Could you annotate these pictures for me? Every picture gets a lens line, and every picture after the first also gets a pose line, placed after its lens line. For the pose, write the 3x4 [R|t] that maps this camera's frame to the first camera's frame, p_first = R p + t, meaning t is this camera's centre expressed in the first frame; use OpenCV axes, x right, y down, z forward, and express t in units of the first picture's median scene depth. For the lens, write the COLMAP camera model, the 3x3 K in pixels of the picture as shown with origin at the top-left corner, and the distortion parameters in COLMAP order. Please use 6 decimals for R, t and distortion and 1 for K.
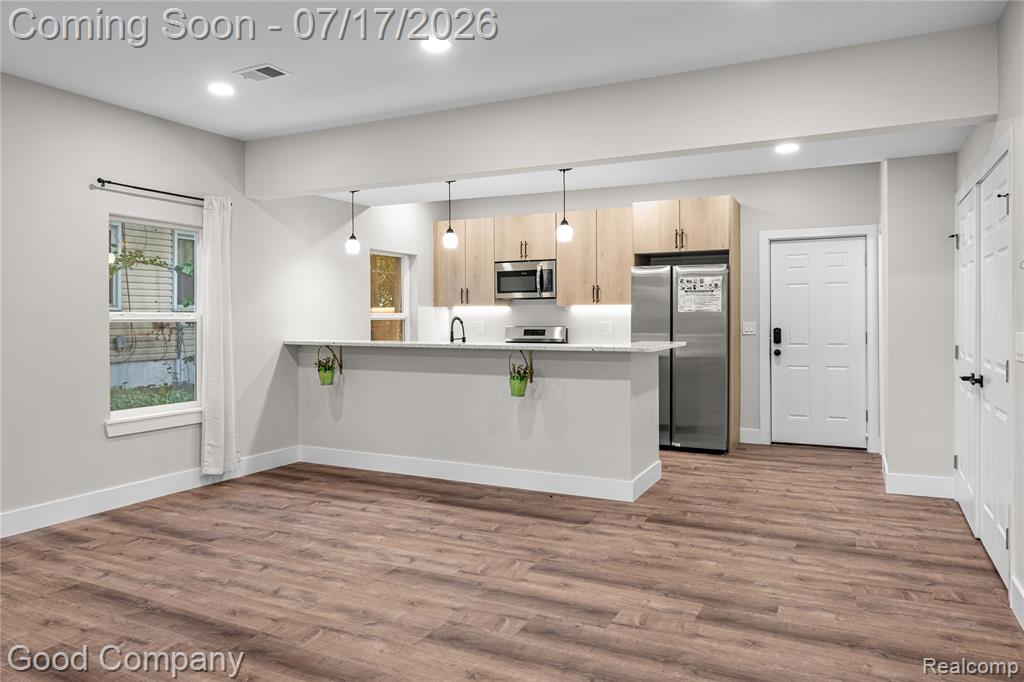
lens RADIAL K [[696.5, 0, 512.6], [0, 696.5, 334.2], [0, 0, 1]] dist [-0.001419, 0.000514]
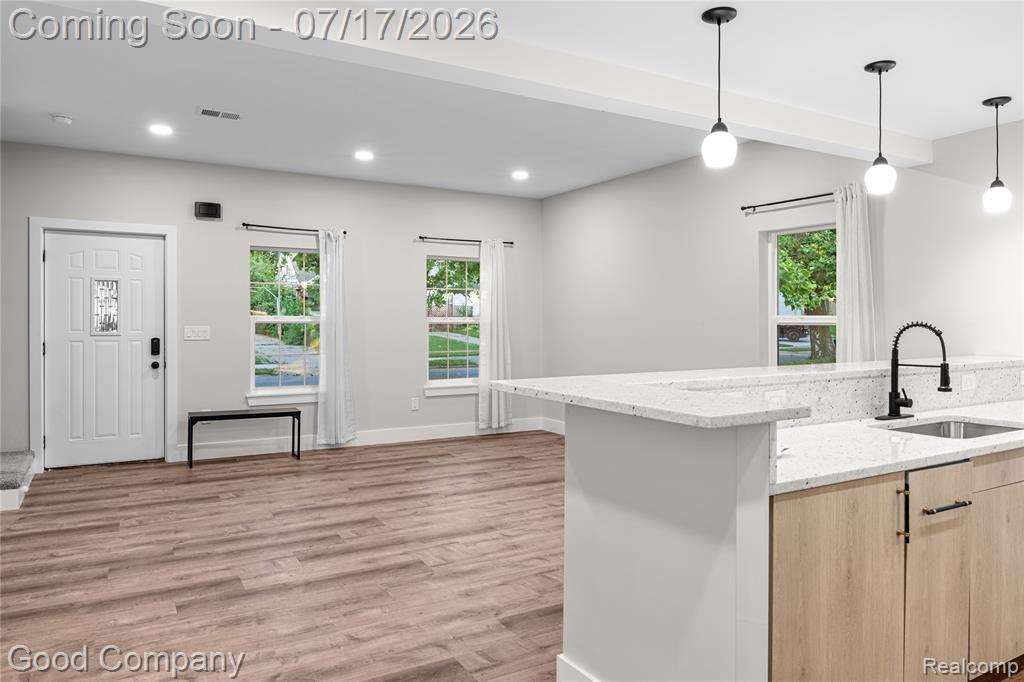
lens RADIAL K [[696.5, 0, 513.1], [0, 696.5, 336.6], [0, 0, 1]] dist [-0.001419, 0.000514]
pose [[-0.556341, 0.020481, -0.830702, 0.849436], [-0.021253, 0.999018, 0.038865, -0.046760], [0.830682, 0.039277, -0.555359, 1.761675]]
